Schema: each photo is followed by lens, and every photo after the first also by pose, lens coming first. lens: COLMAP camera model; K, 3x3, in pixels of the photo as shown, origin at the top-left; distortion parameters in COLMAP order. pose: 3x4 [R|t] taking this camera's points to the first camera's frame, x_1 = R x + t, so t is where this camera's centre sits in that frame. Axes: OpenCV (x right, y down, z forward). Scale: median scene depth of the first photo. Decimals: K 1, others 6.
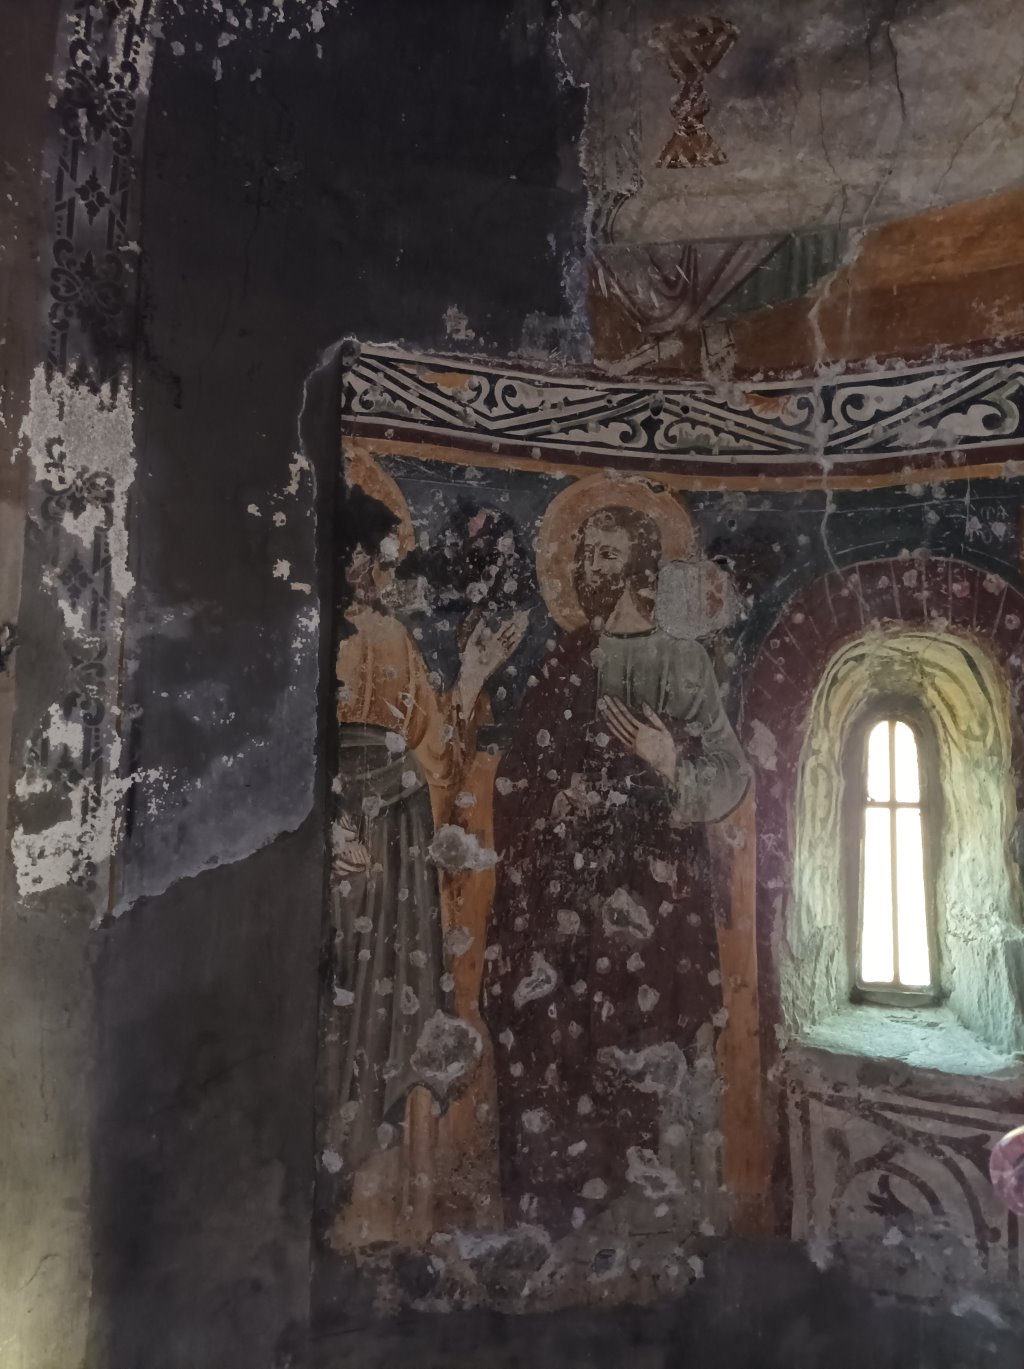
lens RADIAL K [[1016.2, 0, 512.8], [0, 1016.2, 682.9], [0, 0, 1]] dist [0.037636, -0.023919]
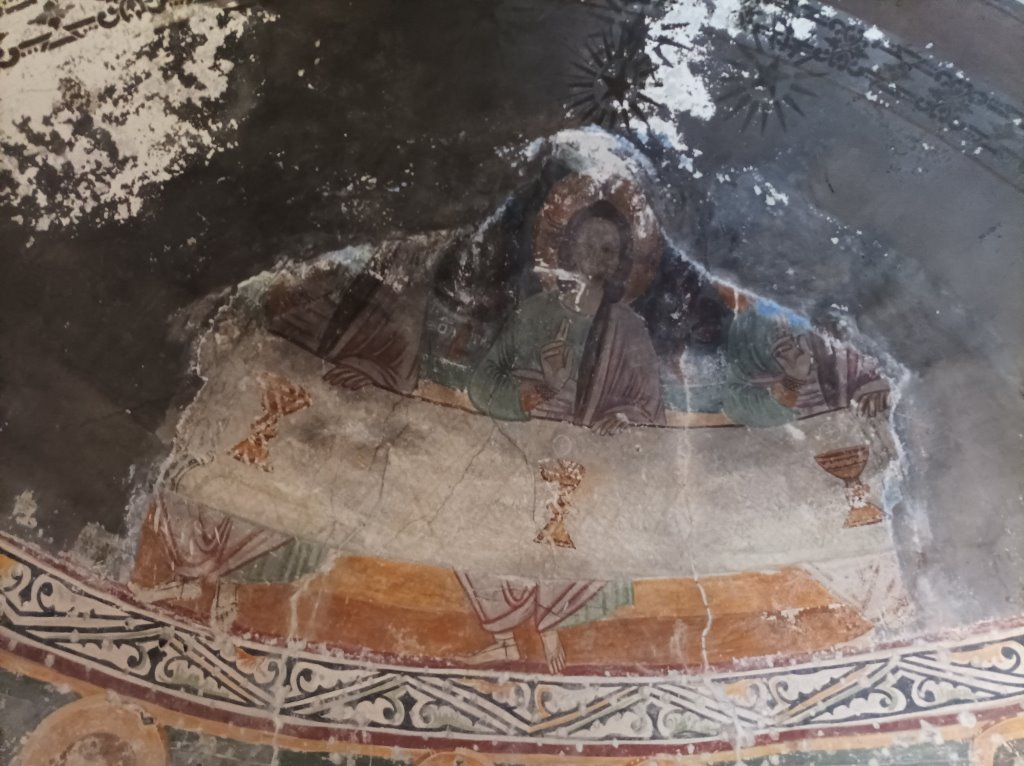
lens RADIAL K [[760.6, 0, 513.6], [0, 760.6, 385.8], [0, 0, 1]] dist [0.040354, -0.010582]
pose [[0.543603, 0.474102, 0.692621, -0.373603], [-0.016400, 0.831036, -0.555976, -0.043218], [-0.839182, 0.290871, 0.459529, 0.226591]]
